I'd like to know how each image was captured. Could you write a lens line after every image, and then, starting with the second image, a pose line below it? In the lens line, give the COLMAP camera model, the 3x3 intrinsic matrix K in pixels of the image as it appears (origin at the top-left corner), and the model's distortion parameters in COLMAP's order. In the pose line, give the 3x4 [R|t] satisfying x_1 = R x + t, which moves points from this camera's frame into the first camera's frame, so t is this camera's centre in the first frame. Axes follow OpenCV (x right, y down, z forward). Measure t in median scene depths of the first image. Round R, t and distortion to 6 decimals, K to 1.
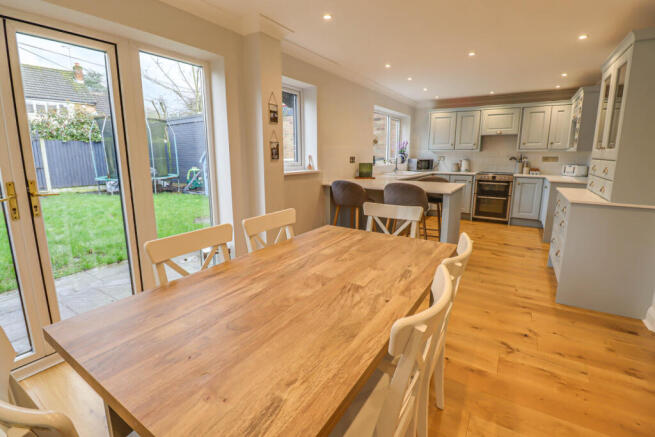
lens RADIAL K [[302.8, 0, 327.7], [0, 302.8, 208.7], [0, 0, 1]] dist [0.001380, -0.013702]
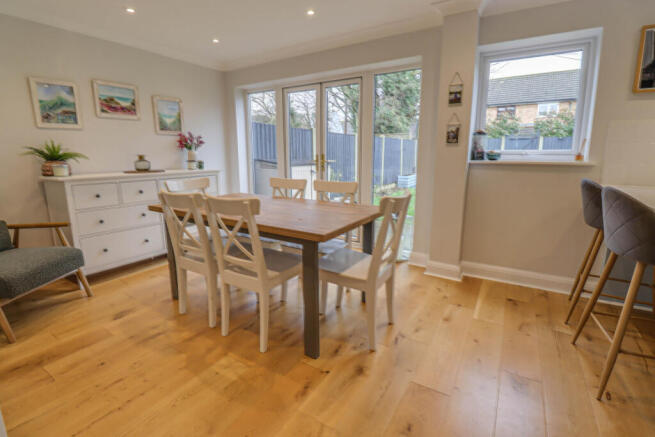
lens RADIAL K [[302.8, 0, 327.7], [0, 302.8, 208.7], [0, 0, 1]] dist [0.001380, -0.013702]
pose [[0.012328, 0.175420, -0.984417, 0.226401], [-0.173381, 0.969954, 0.170671, -0.017161], [0.984778, 0.168575, 0.042372, 0.176587]]
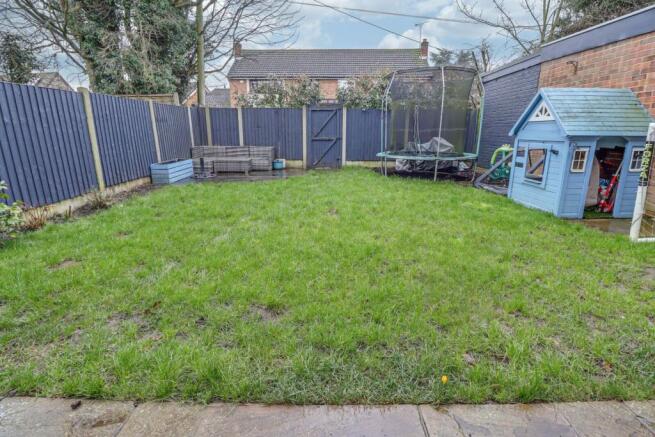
lens RADIAL K [[302.8, 0, 327.7], [0, 302.8, 208.7], [0, 0, 1]] dist [0.001380, -0.013702]
pose [[0.541030, 0.211027, -0.814097, -0.123258], [-0.153370, 0.976532, 0.151207, -0.054249], [0.826900, 0.043051, 0.560699, 0.411821]]
